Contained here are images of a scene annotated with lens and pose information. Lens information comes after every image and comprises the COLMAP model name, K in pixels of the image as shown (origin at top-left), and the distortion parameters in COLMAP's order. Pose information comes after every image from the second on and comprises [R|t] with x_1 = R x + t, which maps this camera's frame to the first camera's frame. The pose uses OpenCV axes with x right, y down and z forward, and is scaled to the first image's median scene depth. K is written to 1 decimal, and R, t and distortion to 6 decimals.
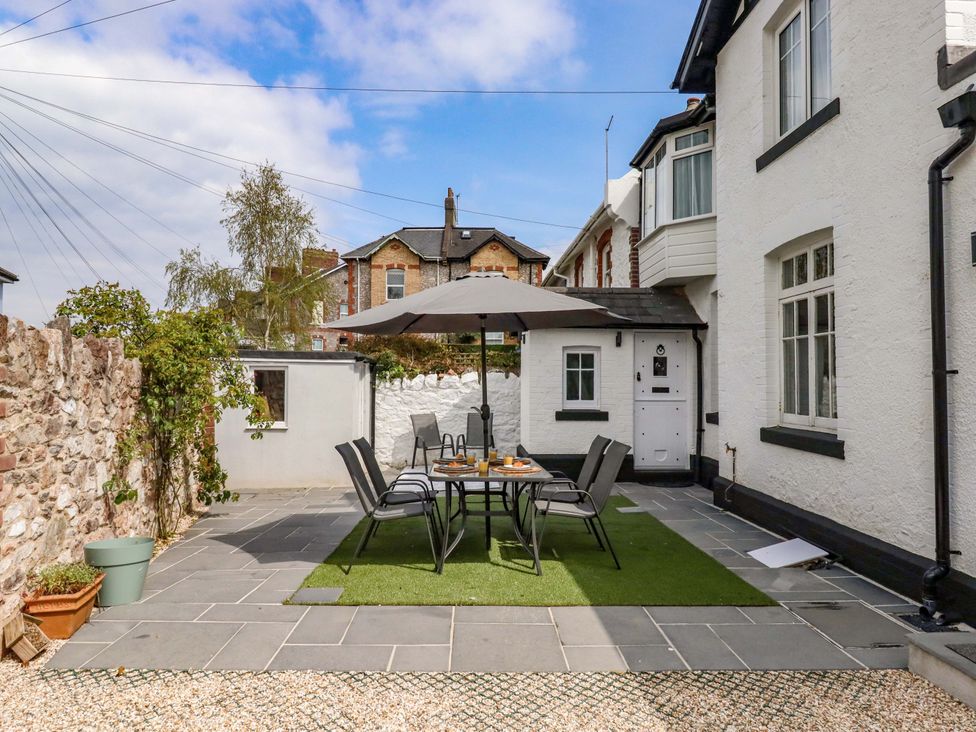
lens RADIAL K [[646.5, 0, 495.5], [0, 646.5, 361.6], [0, 0, 1]] dist [0.004611, -0.013753]
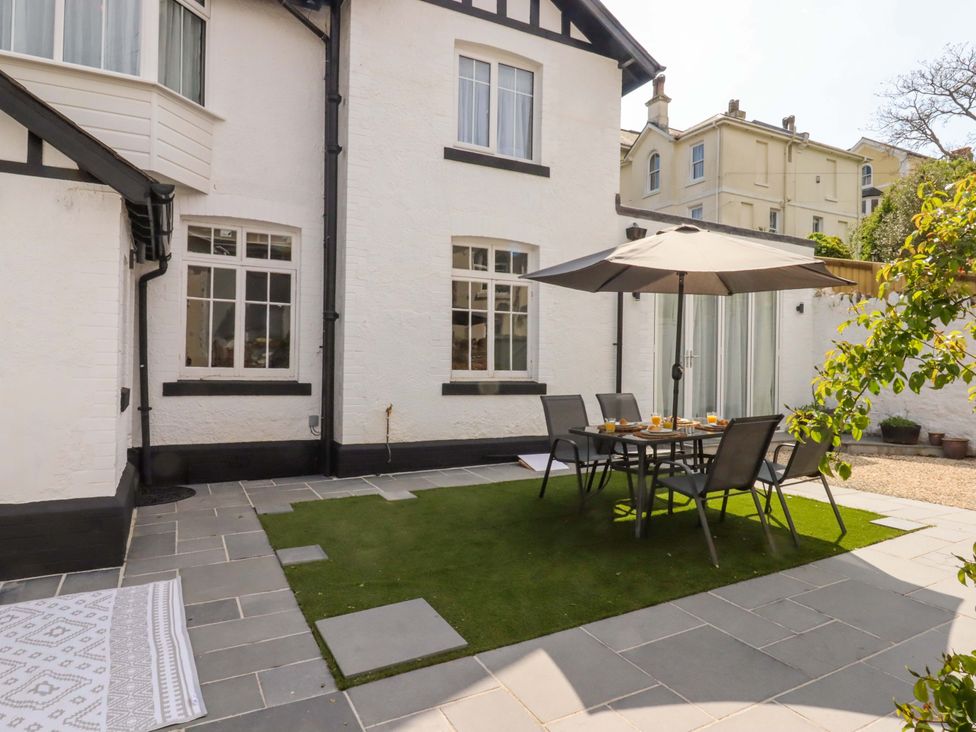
lens RADIAL K [[611.0, 0, 488.0], [0, 611.0, 366.0], [0, 0, 1]] dist [-0.005255, -0.003397]
pose [[-0.427773, -0.017436, 0.903718, -0.639944], [-0.042365, 0.999102, -0.000777, 0.071345], [-0.902893, -0.038618, -0.428127, 1.464846]]
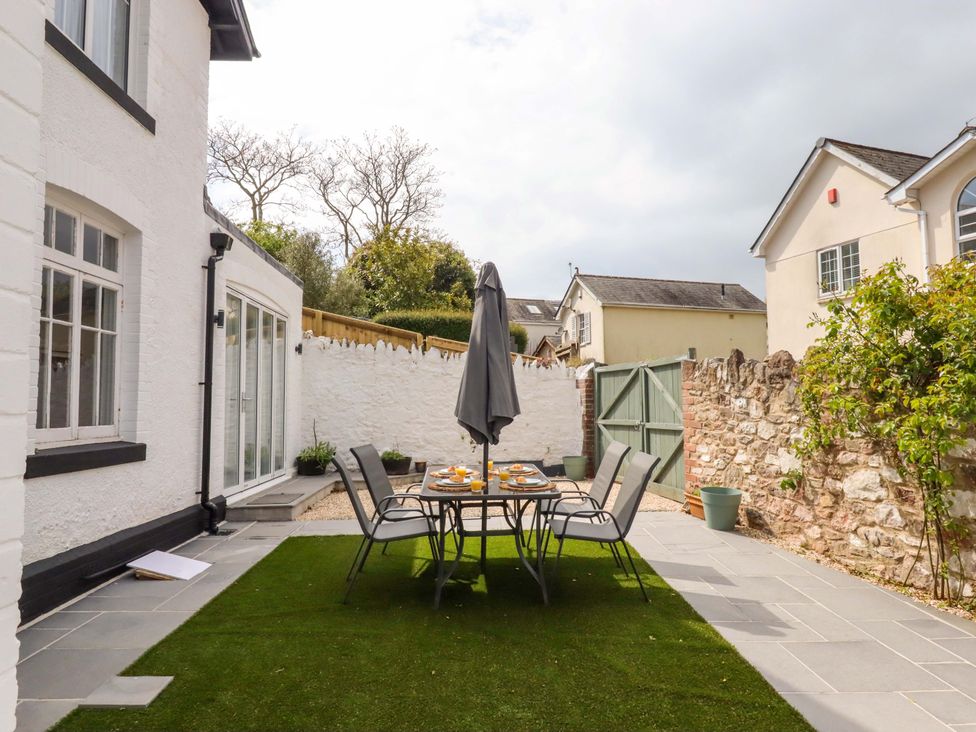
lens RADIAL K [[646.5, 0, 495.5], [0, 646.5, 361.6], [0, 0, 1]] dist [0.004611, -0.013753]
pose [[-0.999969, 0.004185, -0.006670, -0.019670], [0.004801, 0.995446, -0.095210, 0.077277], [0.006241, -0.095239, -0.995435, 1.691186]]
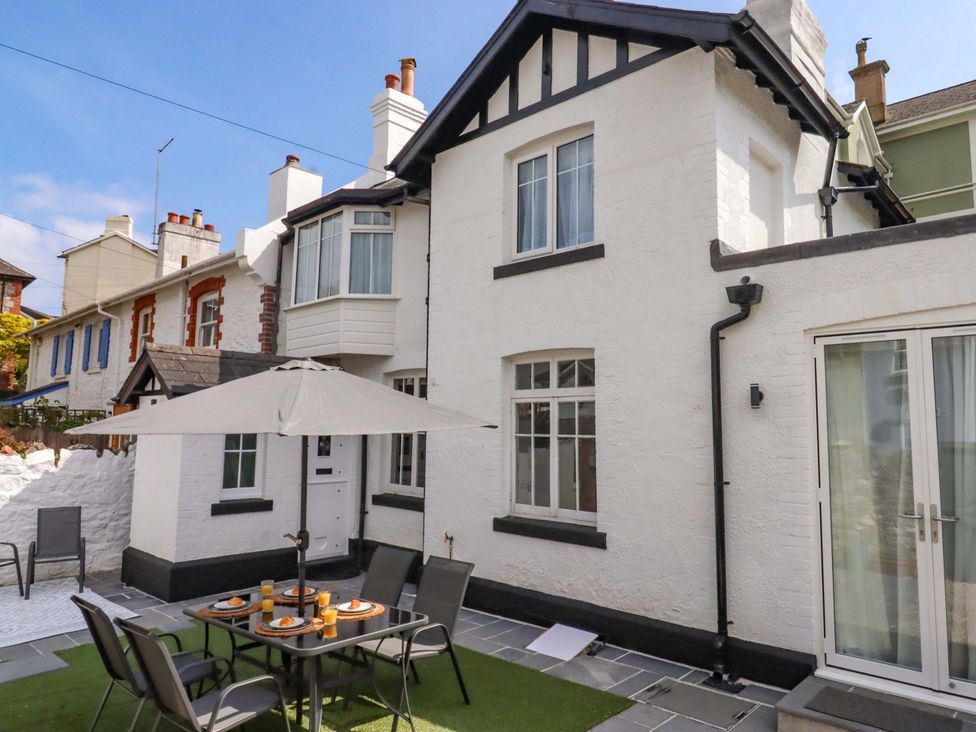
lens RADIAL K [[649.1, 0, 513.6], [0, 649.1, 366.3], [0, 0, 1]] dist [0.023303, -0.025952]
pose [[0.701613, 0.077161, 0.708368, -0.359243], [-0.031227, 0.996494, -0.077617, -0.067442], [-0.711874, 0.032337, 0.701563, 0.228205]]
